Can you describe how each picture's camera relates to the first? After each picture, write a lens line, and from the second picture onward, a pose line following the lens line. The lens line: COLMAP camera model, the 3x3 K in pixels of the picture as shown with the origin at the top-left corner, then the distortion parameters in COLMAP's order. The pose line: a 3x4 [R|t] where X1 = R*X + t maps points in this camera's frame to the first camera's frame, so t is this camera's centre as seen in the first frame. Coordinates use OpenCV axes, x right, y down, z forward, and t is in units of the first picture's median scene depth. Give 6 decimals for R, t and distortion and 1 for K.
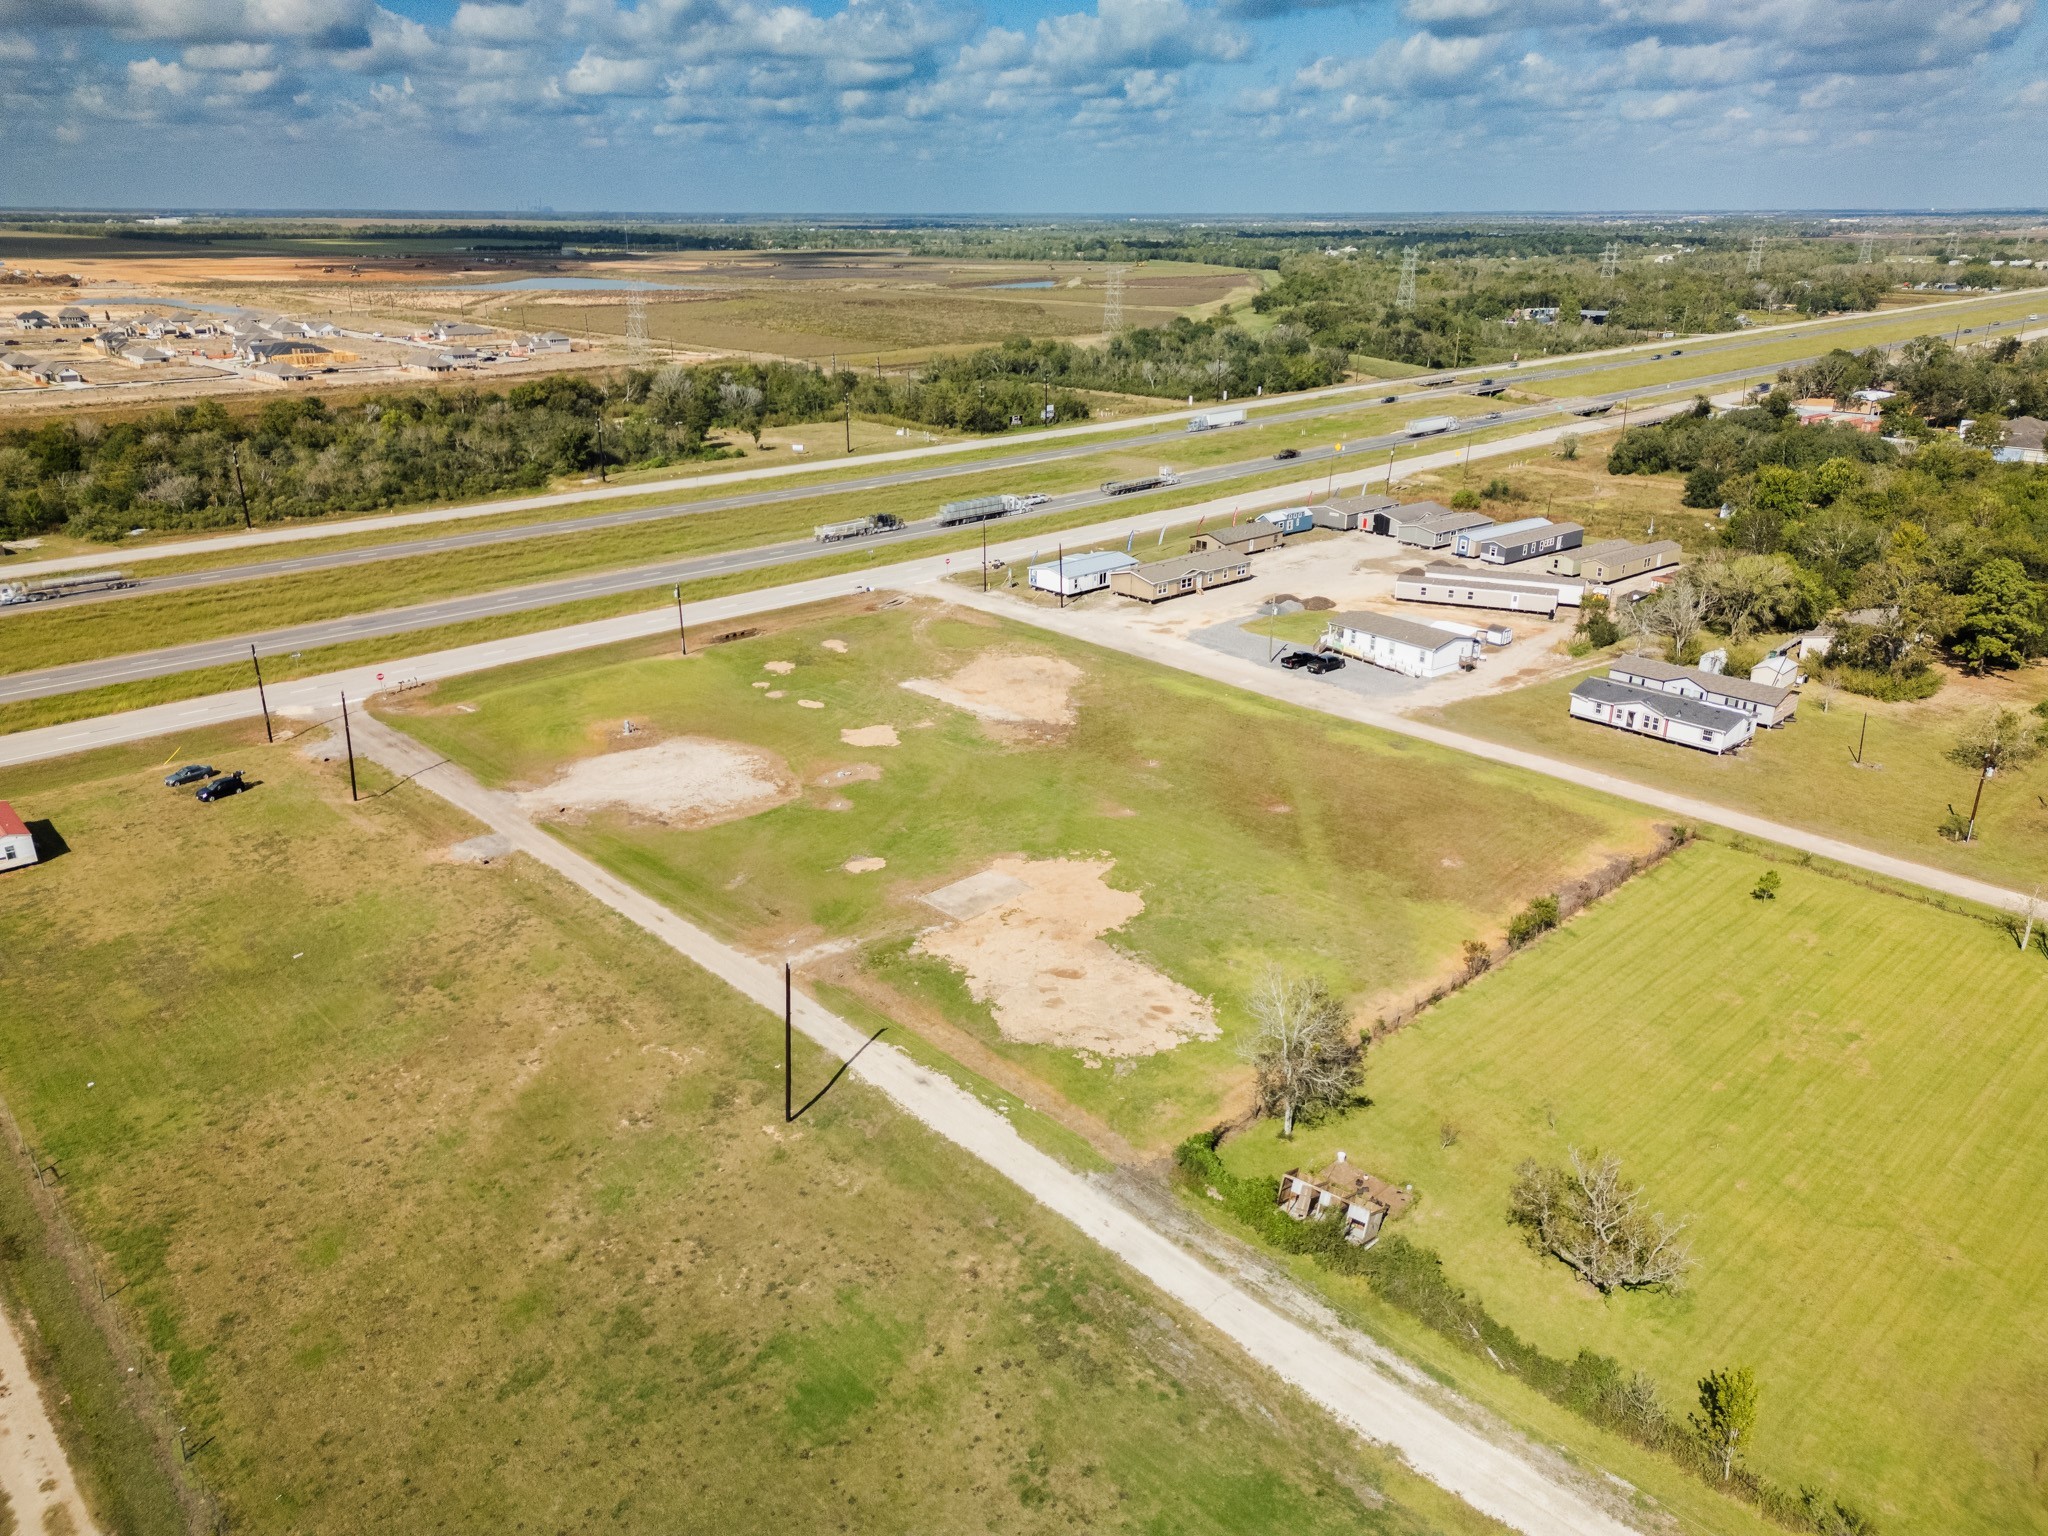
lens RADIAL K [[1429.6, 0, 1024.0], [0, 1429.6, 768.0], [0, 0, 1]] dist [0.069194, -0.065576]
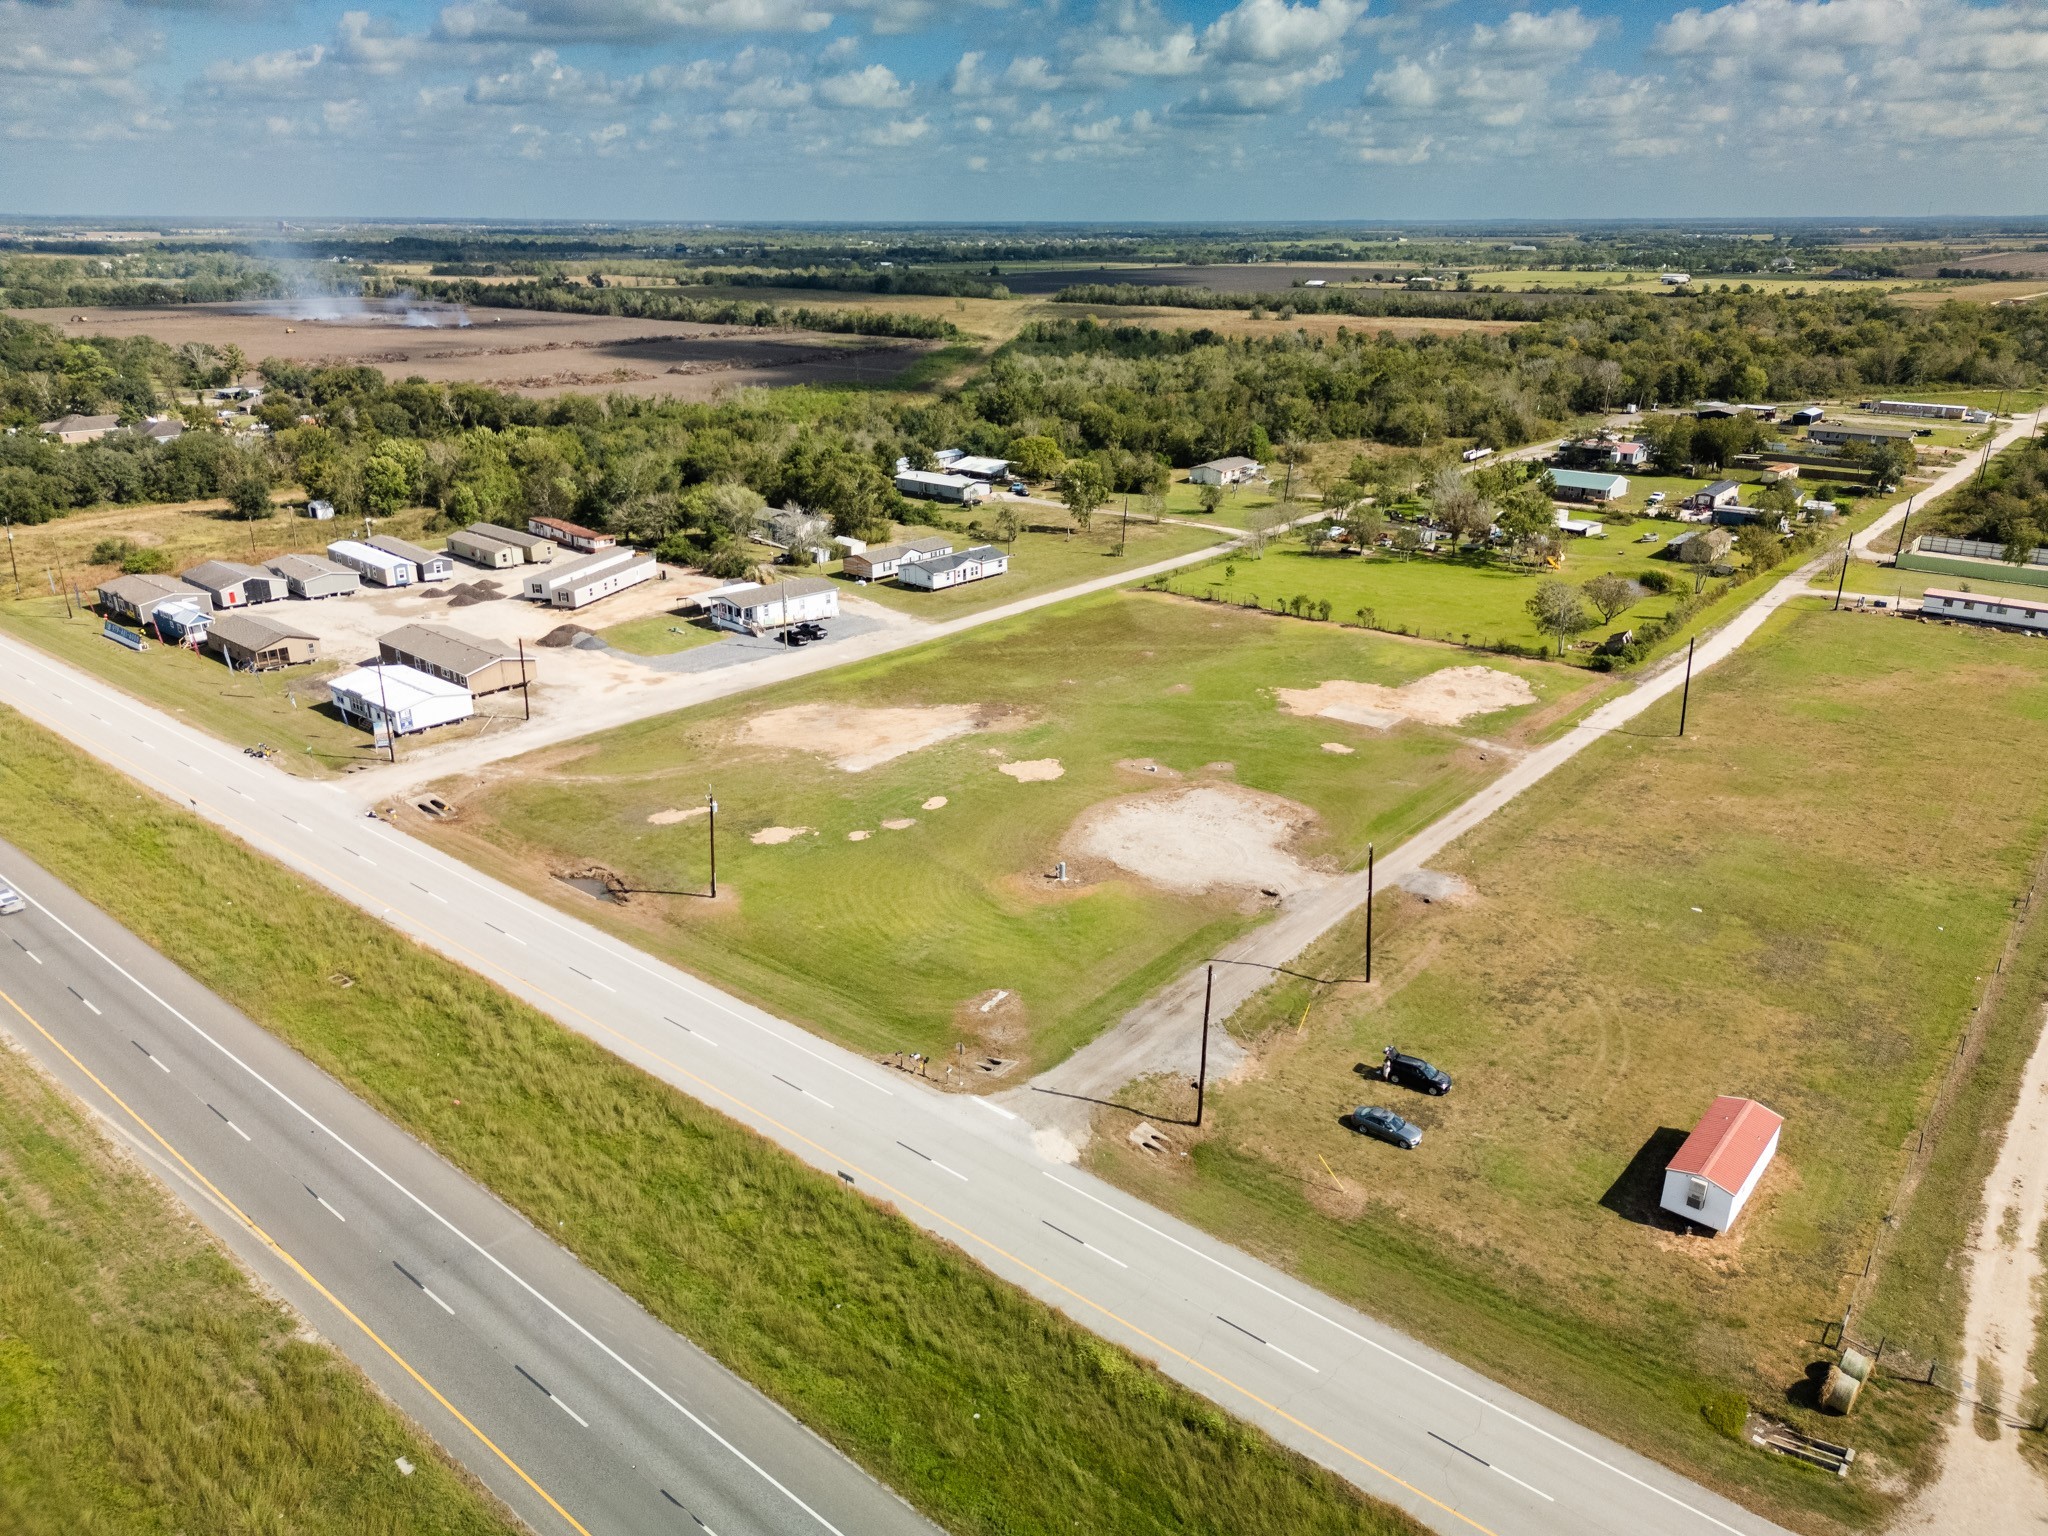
lens RADIAL K [[1429.6, 0, 1024.0], [0, 1429.6, 768.0], [0, 0, 1]] dist [0.069194, -0.065576]
pose [[-0.114082, -0.353982, 0.928268, -1.117997], [0.357316, 0.857223, 0.370803, -0.427901], [-0.926990, 0.373987, 0.028690, 1.109235]]
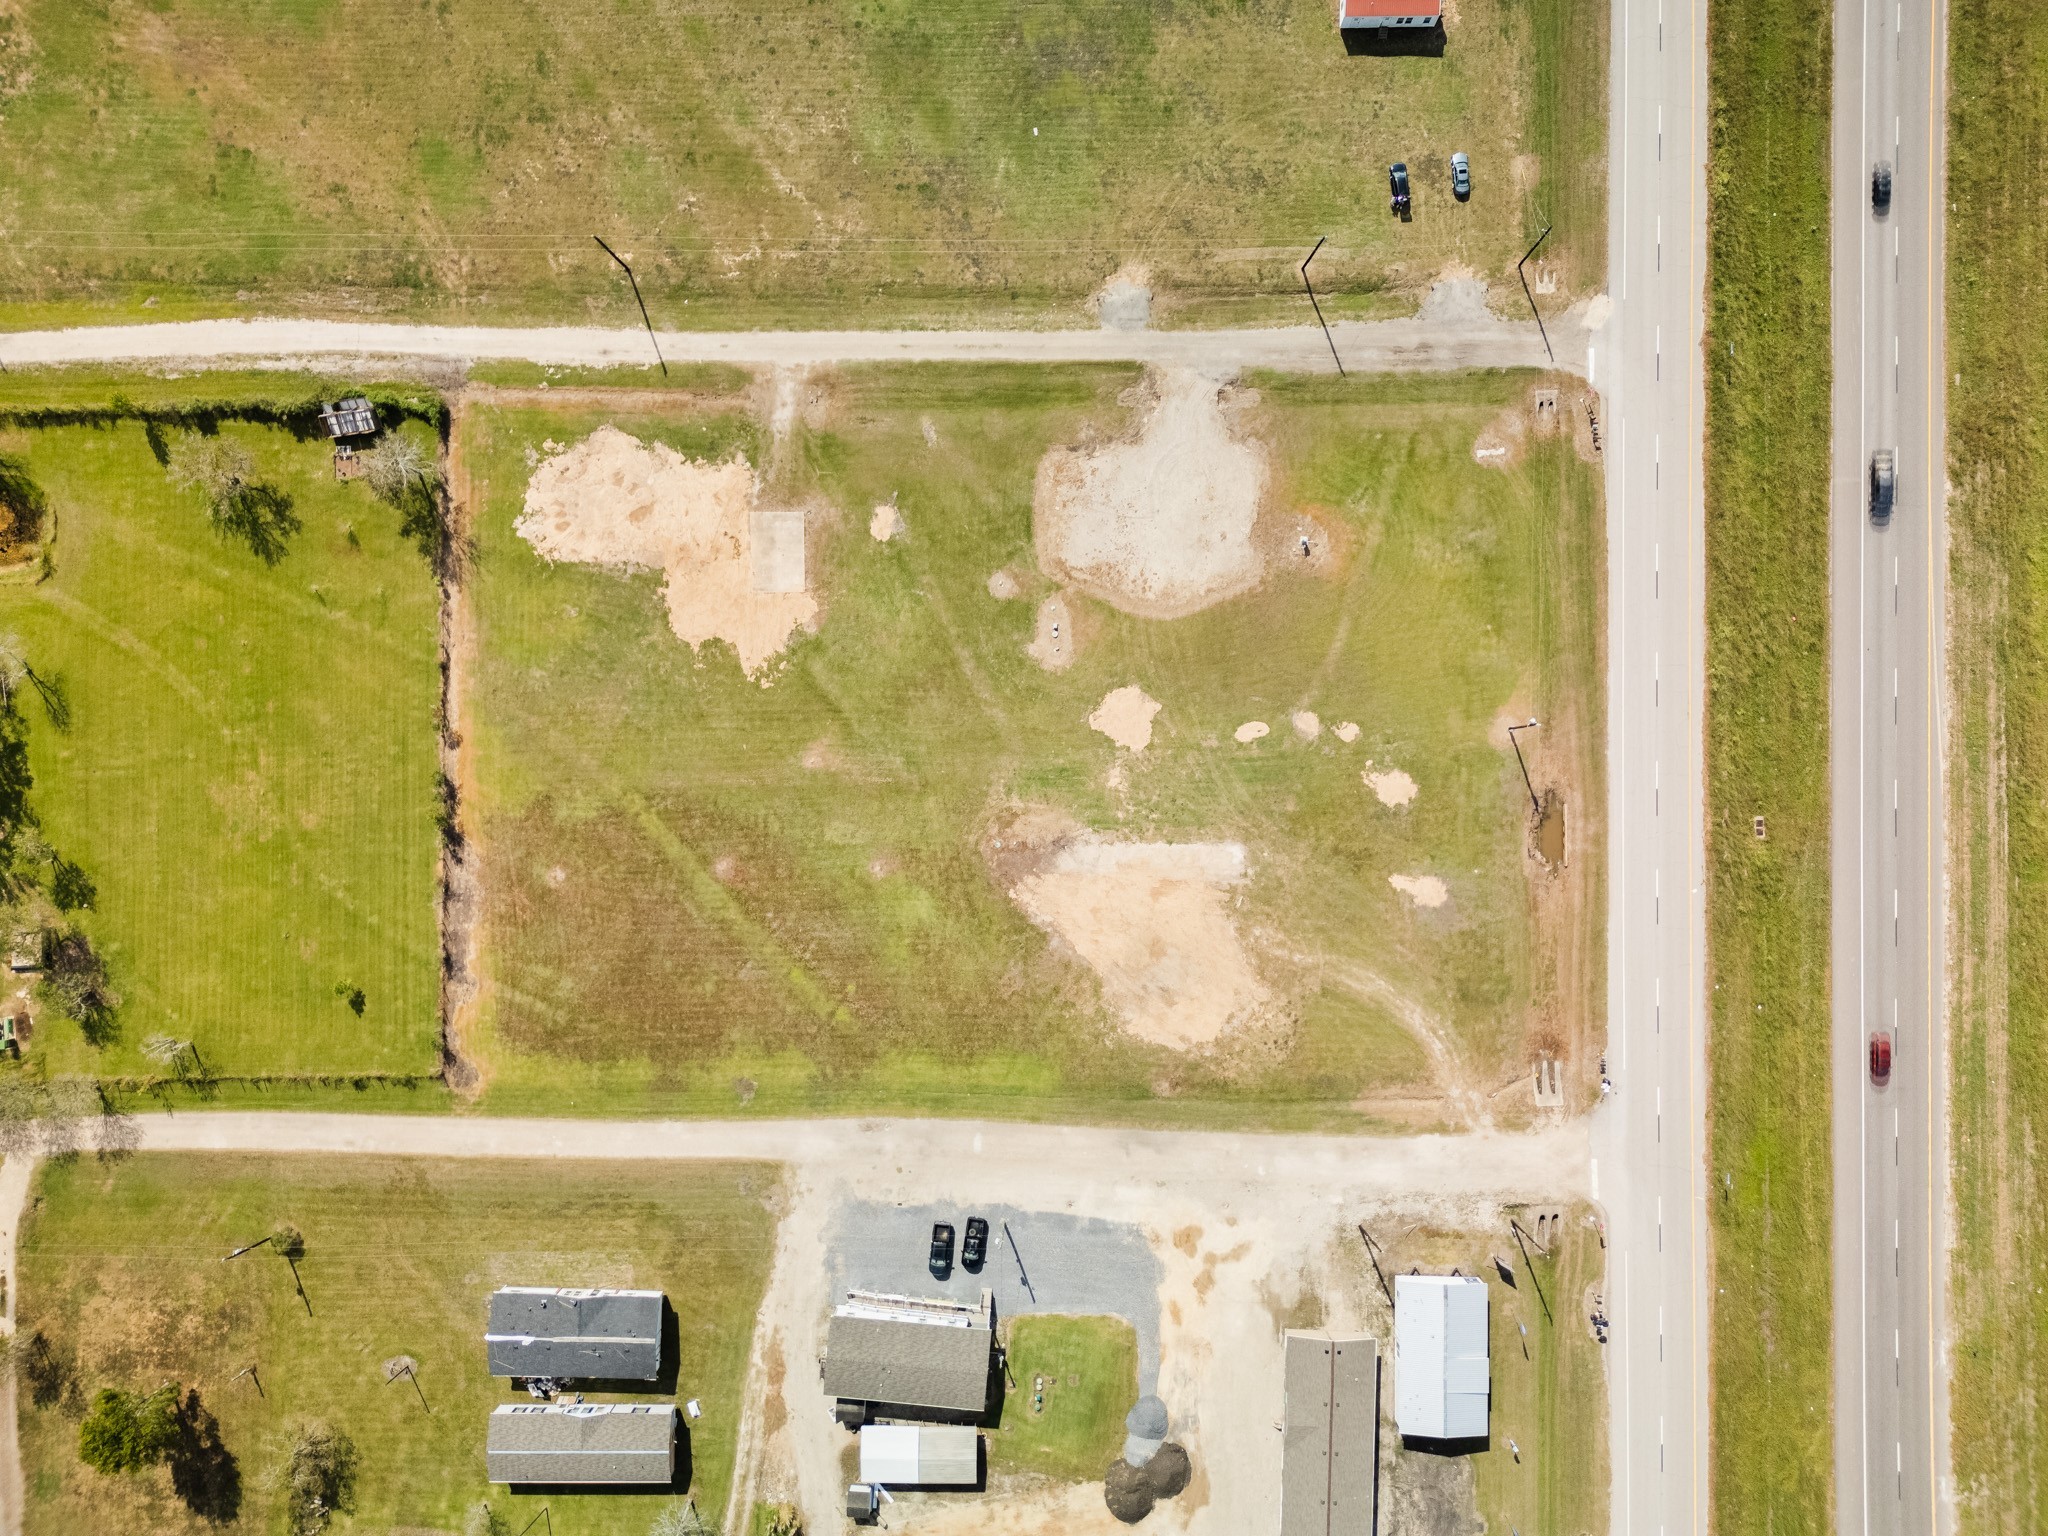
lens RADIAL K [[1429.6, 0, 1024.0], [0, 1429.6, 768.0], [0, 0, 1]] dist [0.069194, -0.065576]
pose [[-0.687376, 0.726287, 0.004646, -0.042812], [-0.256536, -0.248768, 0.933972, -1.051714], [0.679487, 0.640798, 0.357316, 0.707732]]
